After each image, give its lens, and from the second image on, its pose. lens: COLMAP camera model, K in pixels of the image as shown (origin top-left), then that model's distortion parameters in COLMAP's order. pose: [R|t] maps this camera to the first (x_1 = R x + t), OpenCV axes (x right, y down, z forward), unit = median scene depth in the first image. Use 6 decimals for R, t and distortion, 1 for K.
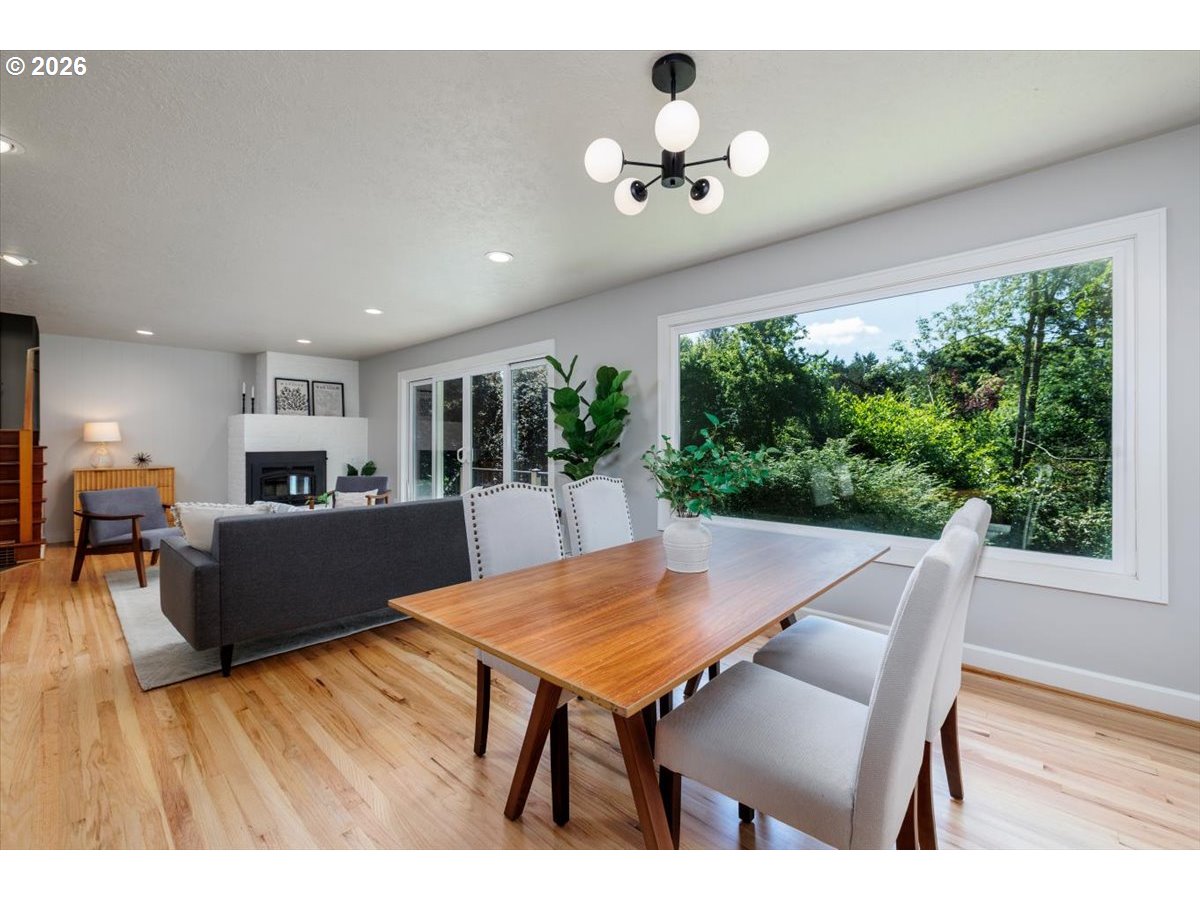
lens RADIAL K [[509.2, 0, 591.9], [0, 509.2, 442.8], [0, 0, 1]] dist [-0.000634, -0.000786]
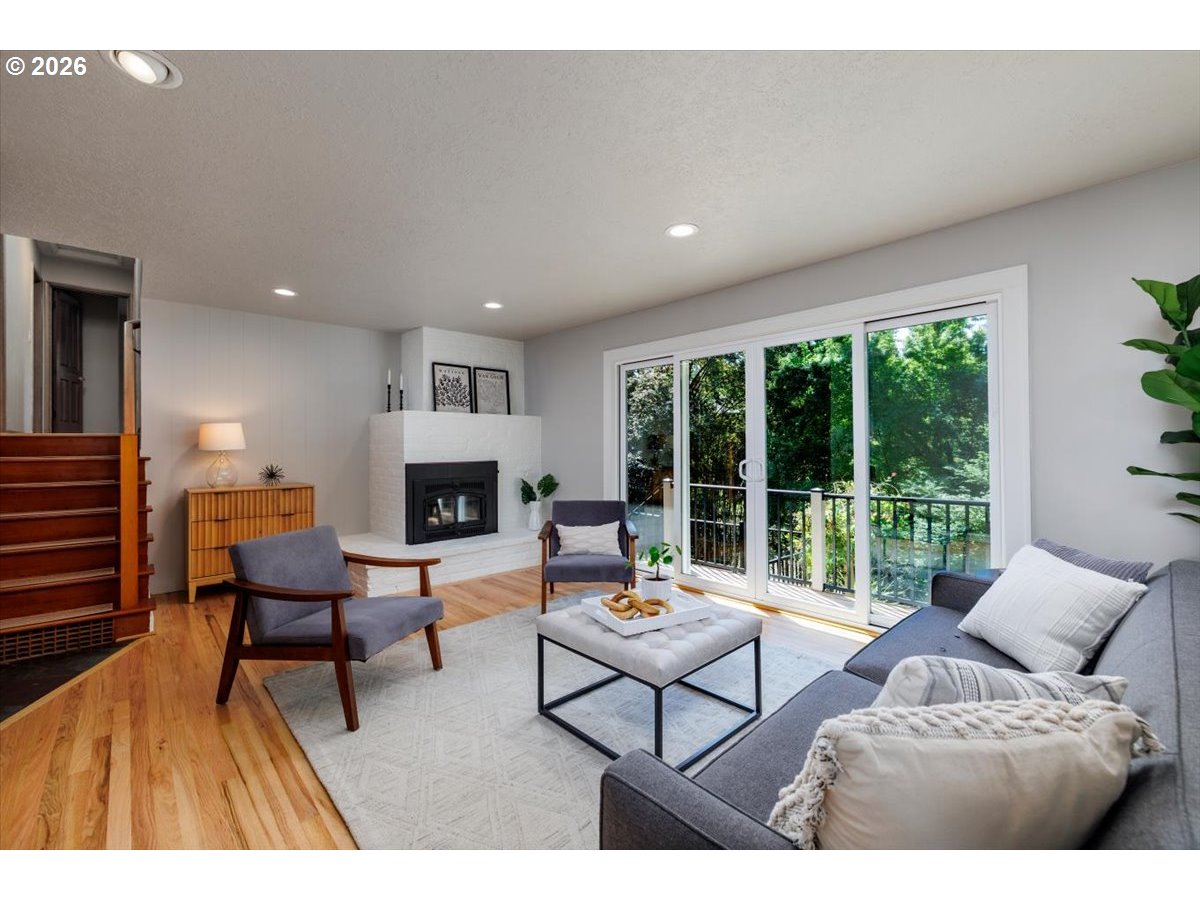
lens RADIAL K [[509.2, 0, 593.5], [0, 509.2, 444.5], [0, 0, 1]] dist [-0.000634, -0.000786]
pose [[0.997815, -0.003397, -0.065988, -0.390714], [0.003249, 0.999992, -0.002362, -0.006658], [0.065995, 0.002142, 0.997818, 0.319187]]
